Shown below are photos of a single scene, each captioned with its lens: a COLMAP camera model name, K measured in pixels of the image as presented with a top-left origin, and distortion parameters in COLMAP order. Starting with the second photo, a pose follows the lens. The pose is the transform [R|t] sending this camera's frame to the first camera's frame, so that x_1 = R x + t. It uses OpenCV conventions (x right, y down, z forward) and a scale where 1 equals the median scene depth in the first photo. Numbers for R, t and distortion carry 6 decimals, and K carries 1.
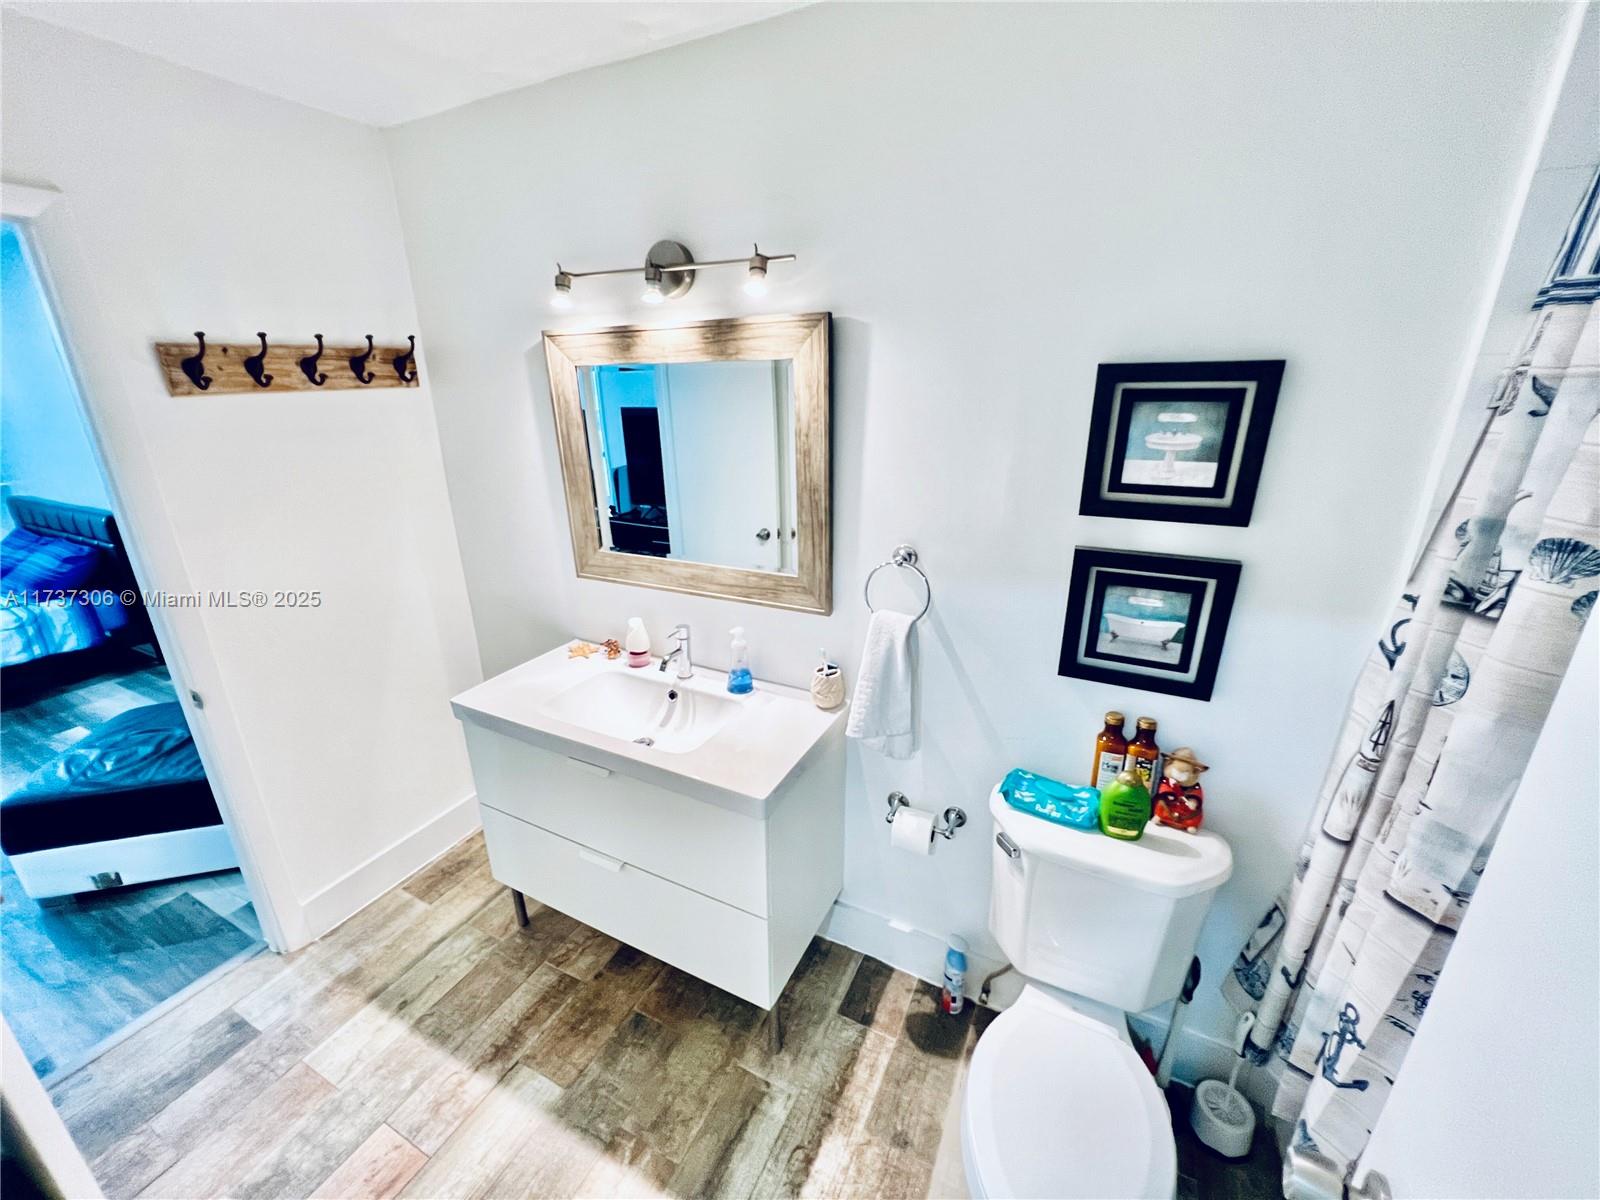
lens RADIAL K [[629.1, 0, 793.8], [0, 629.1, 593.4], [0, 0, 1]] dist [-0.006866, -0.000081]
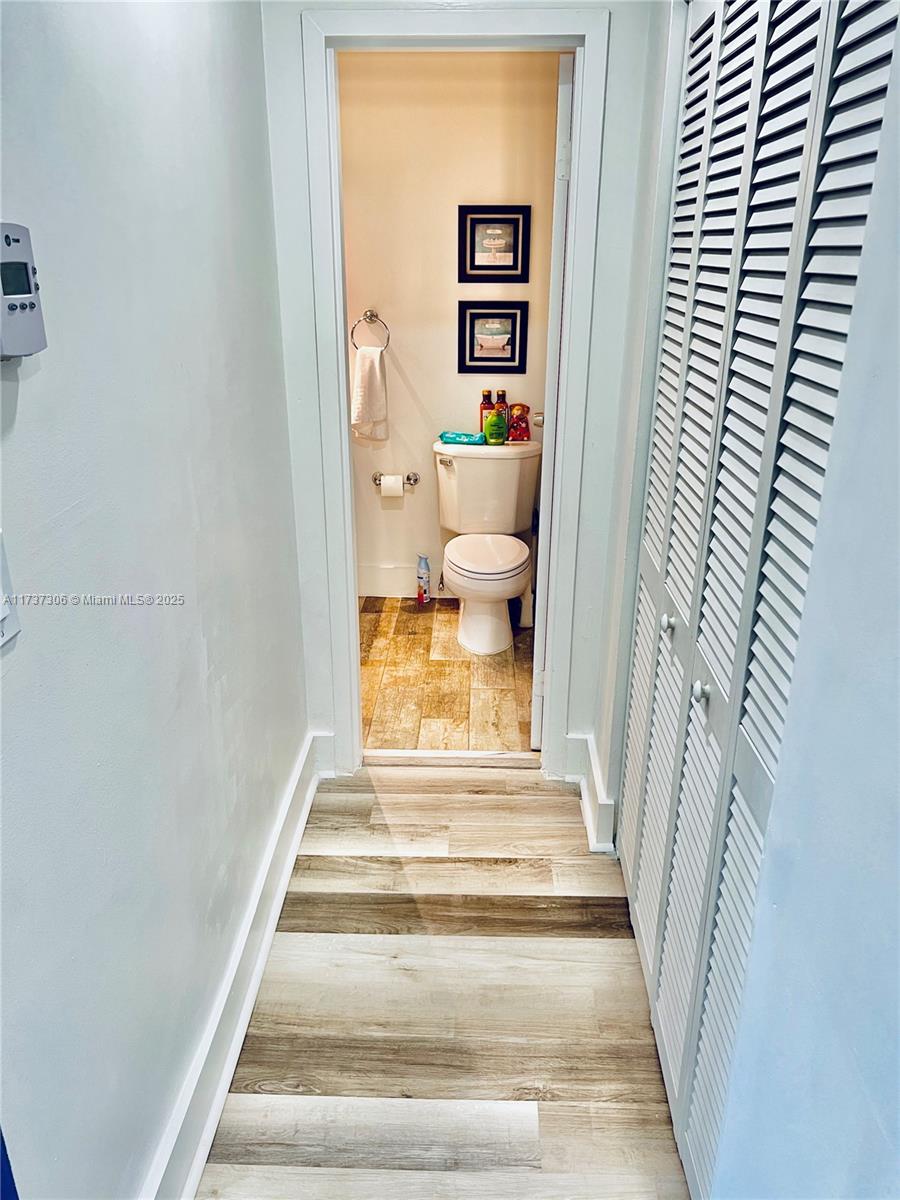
lens RADIAL K [[907.3, 0, 450.2], [0, 907.3, 603.2], [0, 0, 1]] dist [0.045890, -0.049809]
pose [[0.906307, -0.144599, 0.397113, -0.830069], [0.122743, 0.989204, 0.080064, 0.617195], [-0.404403, -0.023820, 0.914271, -1.594587]]
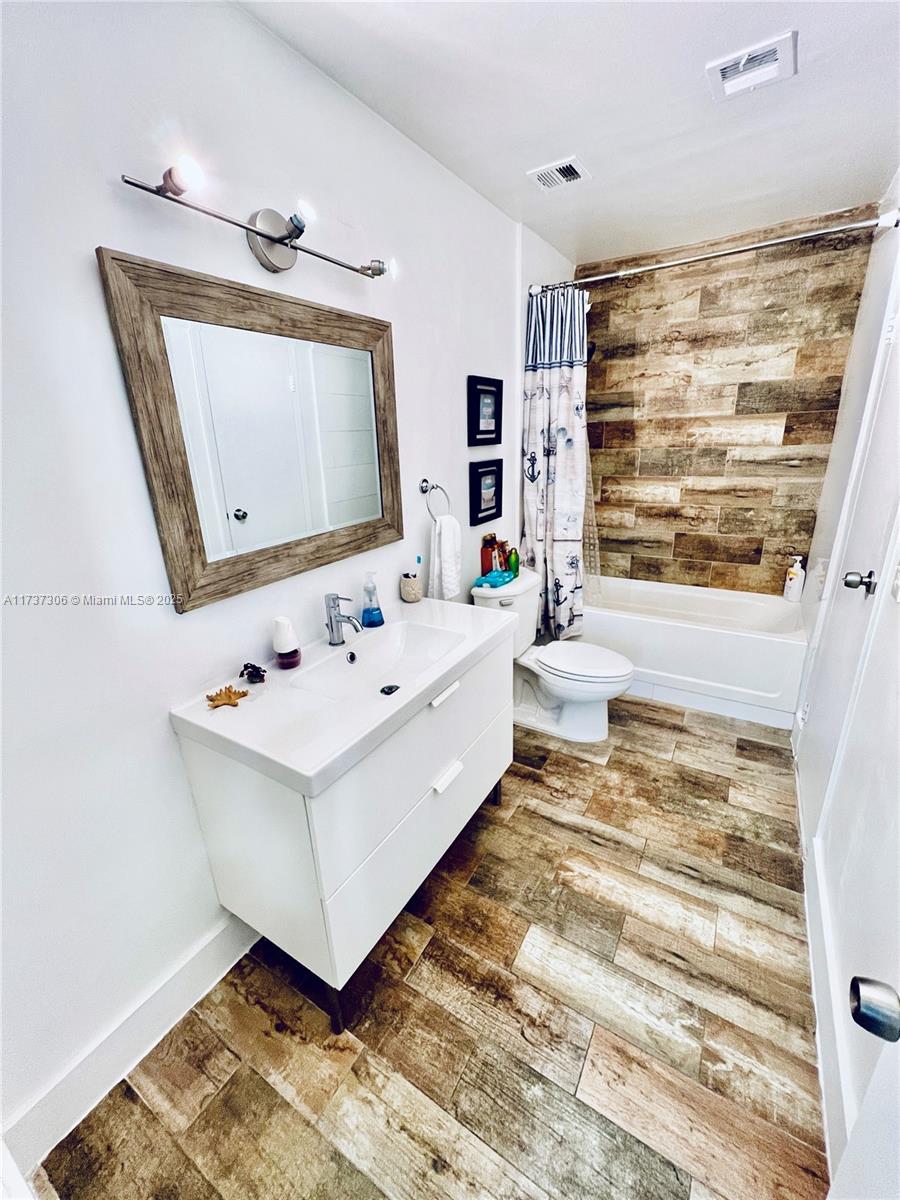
lens RADIAL K [[482.0, 0, 450.7], [0, 482.0, 596.6], [0, 0, 1]] dist [-0.007158, 0.000533]
pose [[0.085882, -0.309398, 0.947047, -1.230549], [0.355525, 0.897495, 0.260969, -0.113468], [-0.930713, 0.314287, 0.187078, 0.867667]]
